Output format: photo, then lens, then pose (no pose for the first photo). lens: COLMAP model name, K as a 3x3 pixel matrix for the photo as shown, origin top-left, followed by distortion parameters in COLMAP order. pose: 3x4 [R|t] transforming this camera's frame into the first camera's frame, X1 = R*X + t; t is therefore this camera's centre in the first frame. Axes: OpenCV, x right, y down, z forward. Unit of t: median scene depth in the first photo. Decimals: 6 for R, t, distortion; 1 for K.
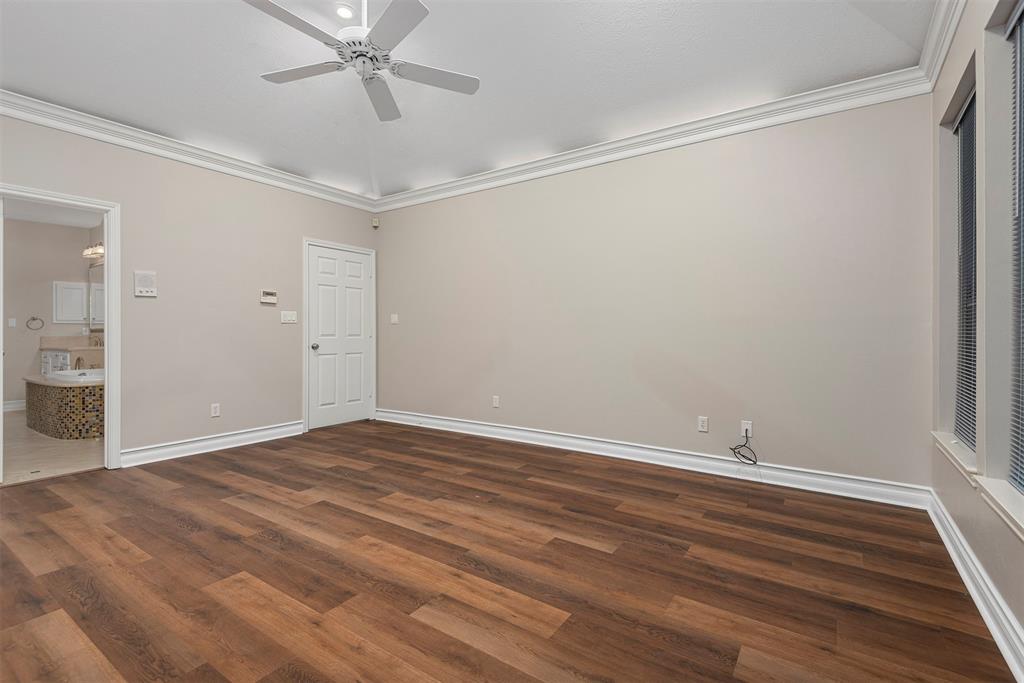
lens RADIAL K [[466.9, 0, 515.3], [0, 466.9, 334.3], [0, 0, 1]] dist [0.023190, -0.012607]
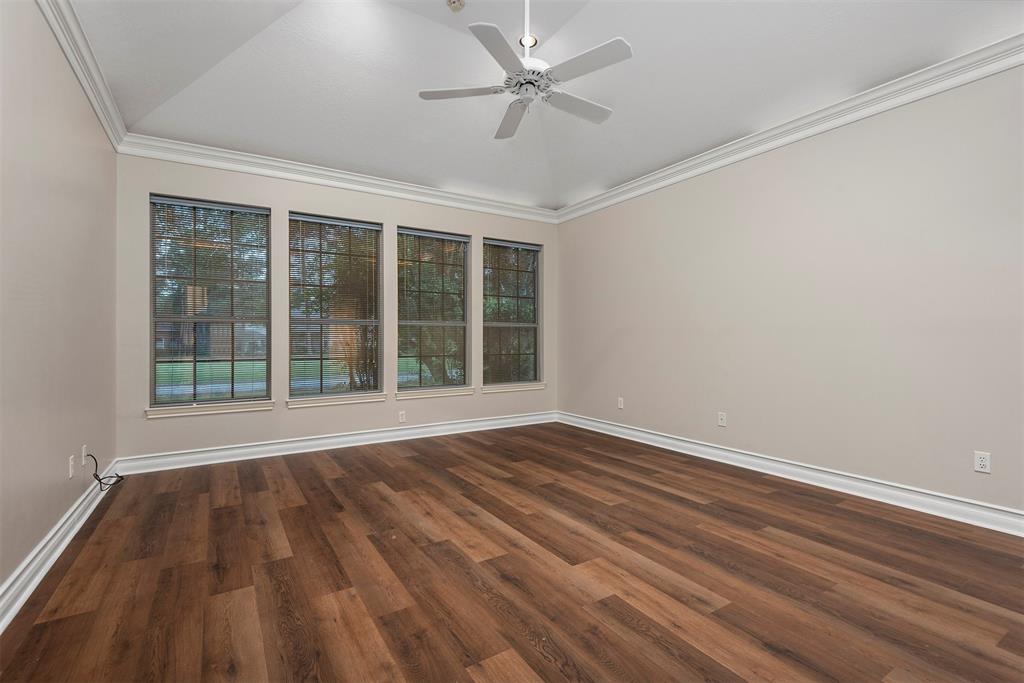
lens RADIAL K [[466.9, 0, 510.5], [0, 466.9, 341.8], [0, 0, 1]] dist [0.023190, -0.012607]
pose [[-0.914902, -0.002030, 0.403671, -0.701337], [0.001142, 0.999970, 0.007616, -0.003548], [-0.403675, 0.007428, -0.914872, 1.949447]]
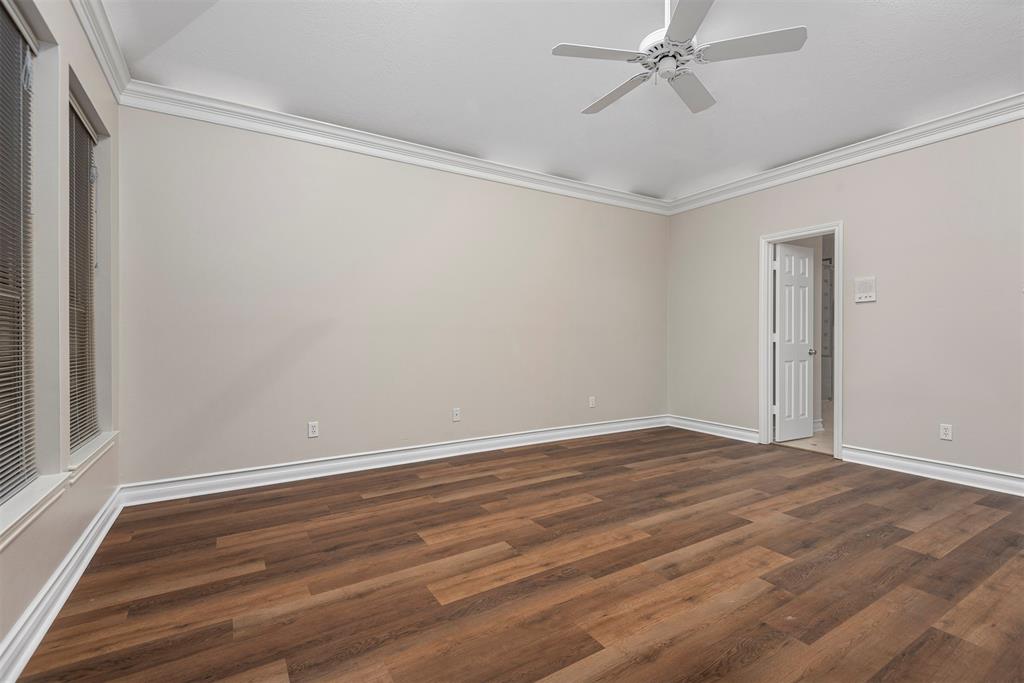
lens RADIAL K [[466.9, 0, 516.7], [0, 466.9, 337.3], [0, 0, 1]] dist [0.023190, -0.012607]
pose [[-0.401852, 0.000935, -0.915704, 0.693921], [-0.002989, 0.999993, 0.002332, -0.004734], [0.915700, 0.003674, -0.401846, 1.077453]]
